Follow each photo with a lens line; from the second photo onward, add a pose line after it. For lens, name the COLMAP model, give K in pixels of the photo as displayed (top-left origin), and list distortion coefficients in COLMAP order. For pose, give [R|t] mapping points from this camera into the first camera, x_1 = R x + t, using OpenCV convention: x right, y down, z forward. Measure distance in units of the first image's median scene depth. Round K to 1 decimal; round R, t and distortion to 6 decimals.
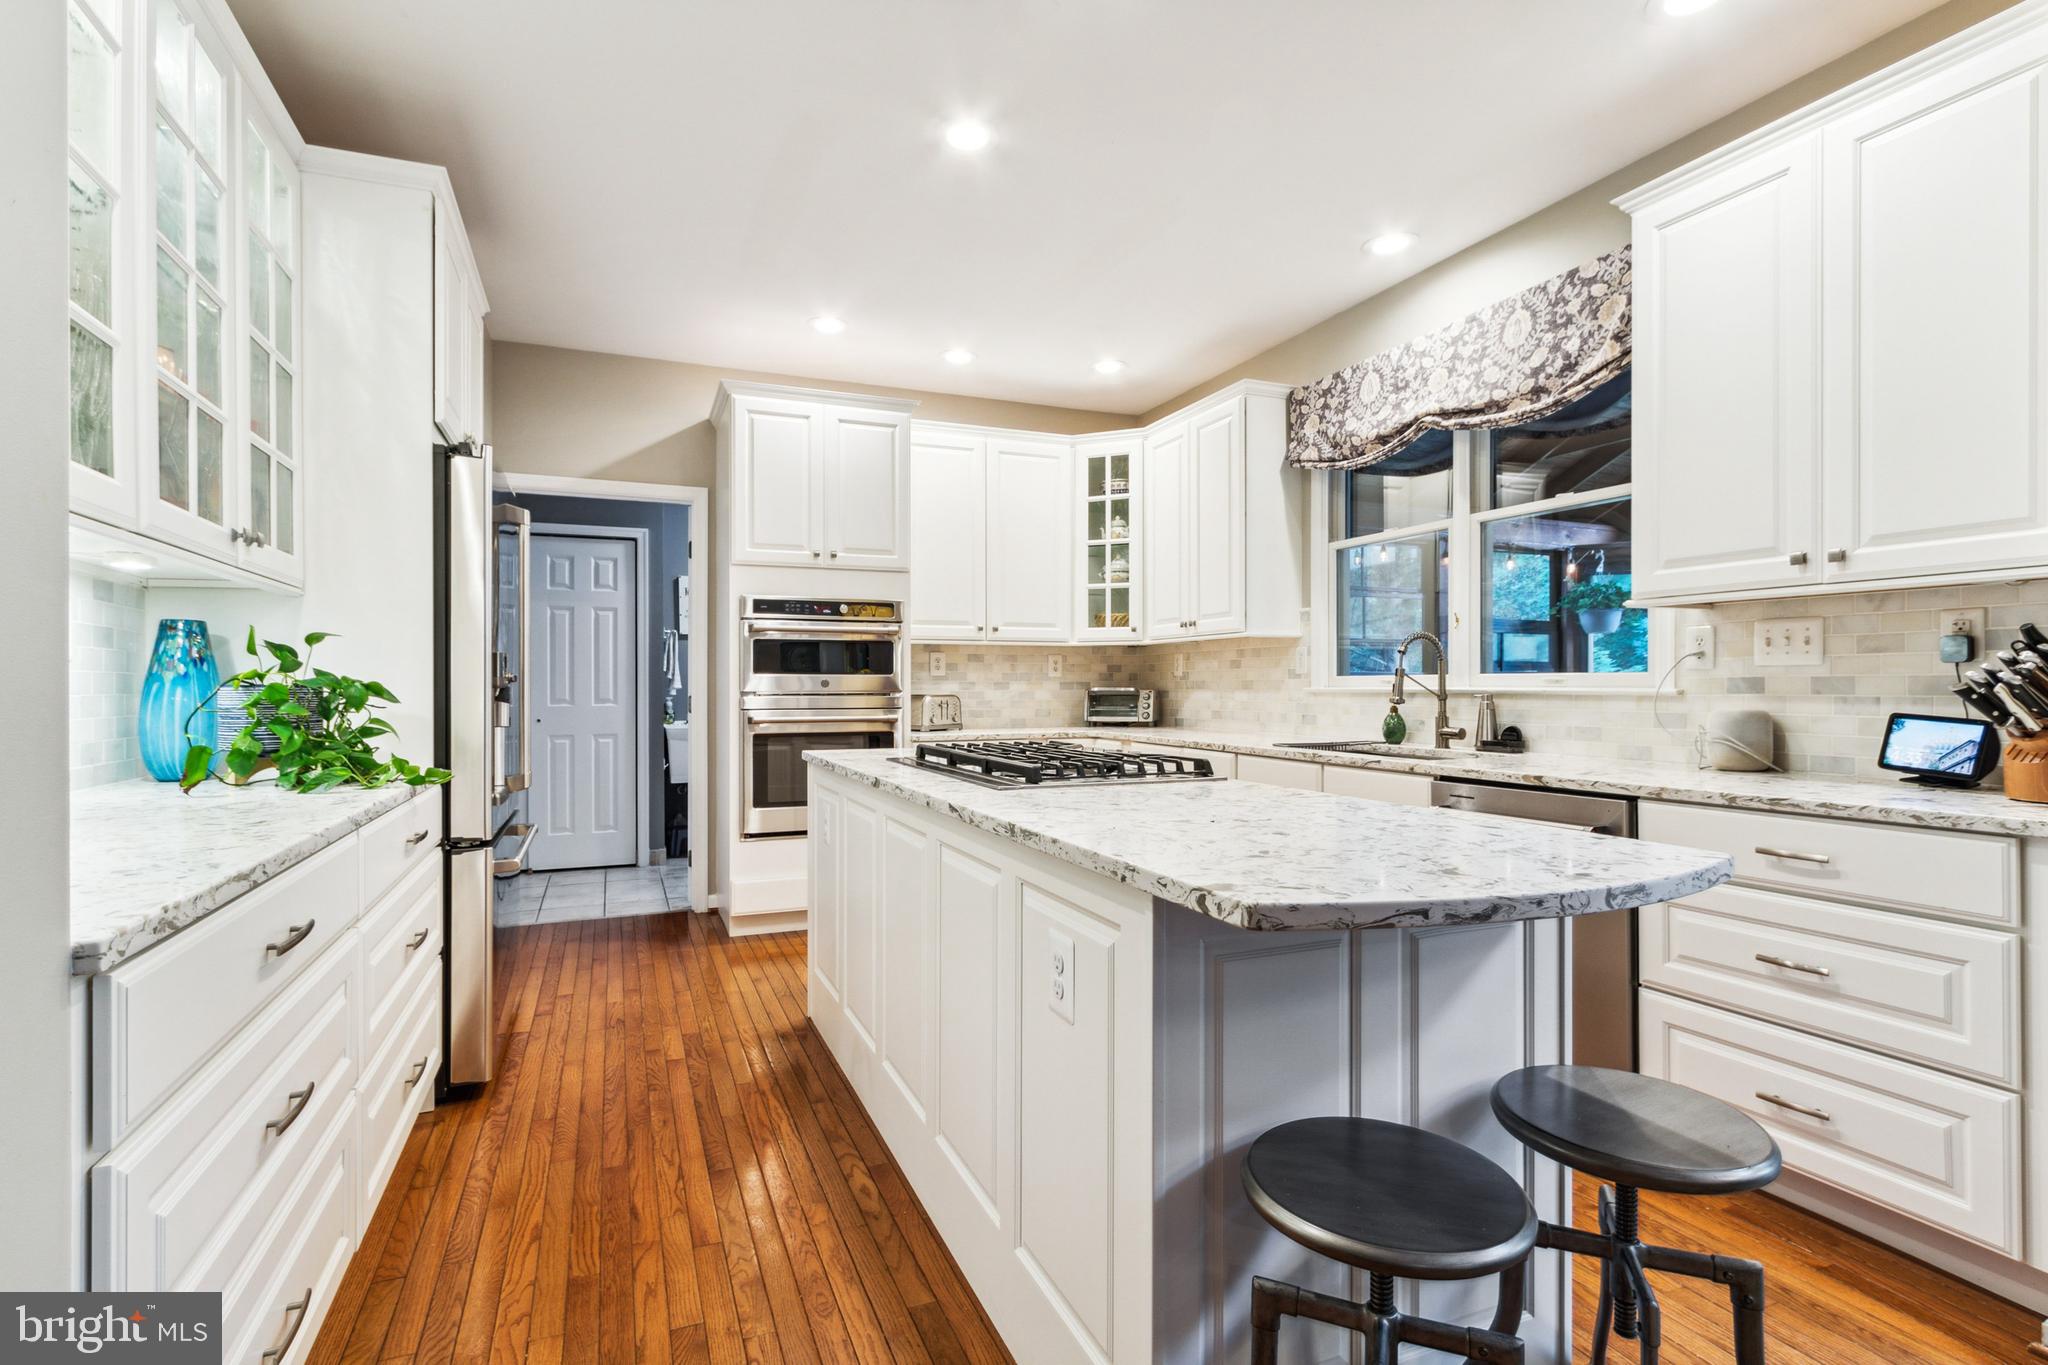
lens RADIAL K [[964.0, 0, 1008.6], [0, 964.0, 688.1], [0, 0, 1]] dist [0.002600, -0.001100]
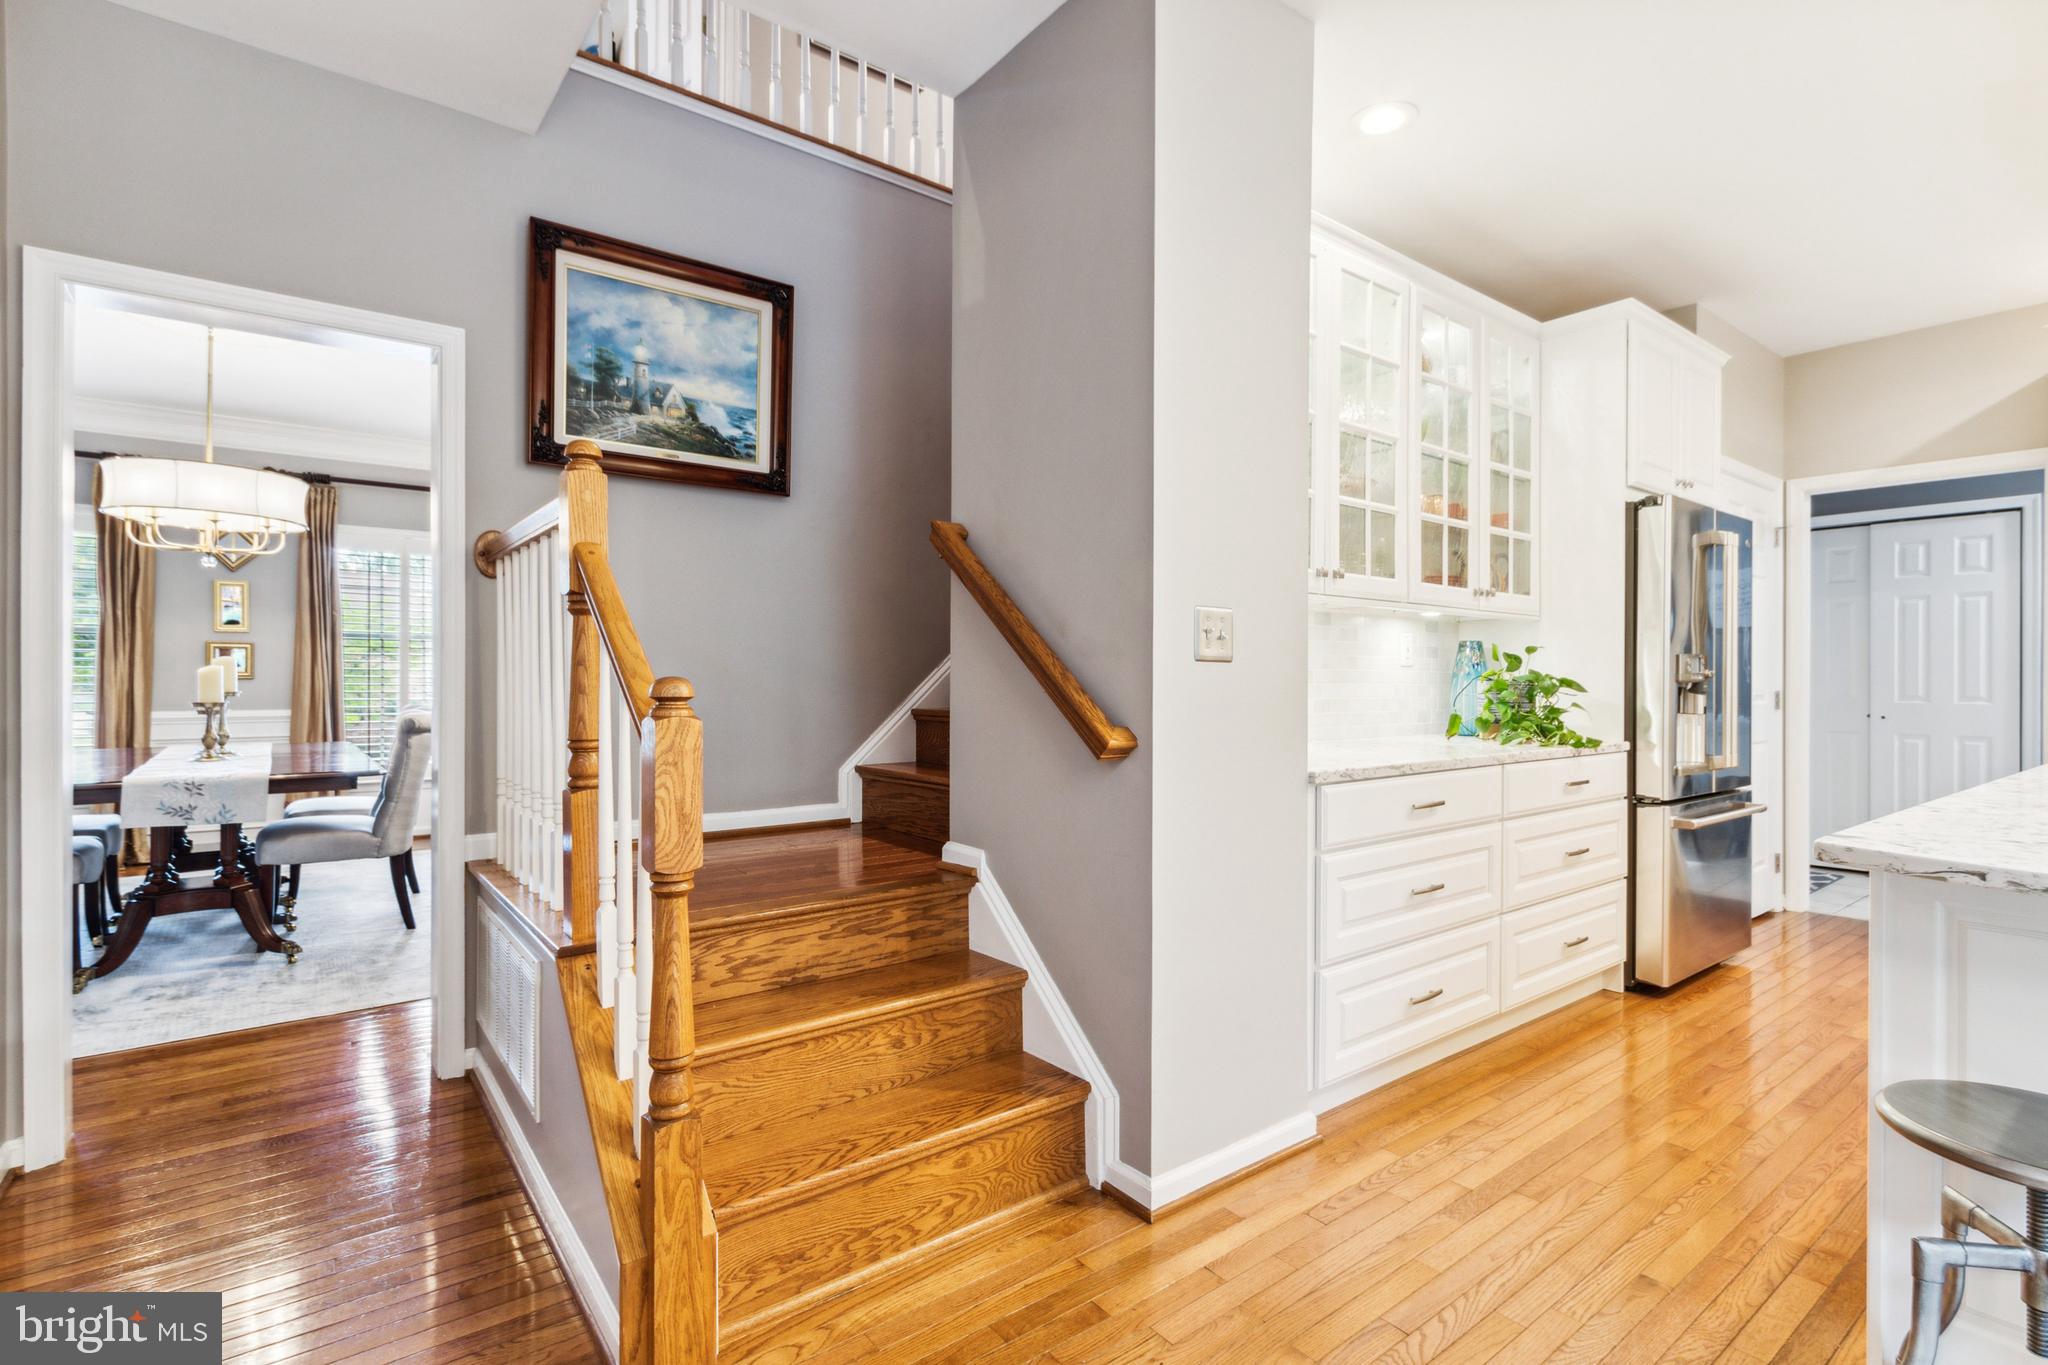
lens RADIAL K [[964.0, 0, 1005.3], [0, 964.0, 678.8], [0, 0, 1]] dist [0.002600, -0.001100]
pose [[0.252763, 0.004030, -0.967520, 0.334444], [-0.006393, 0.999976, 0.002495, -0.001734], [0.967507, 0.005555, 0.252783, -0.124731]]
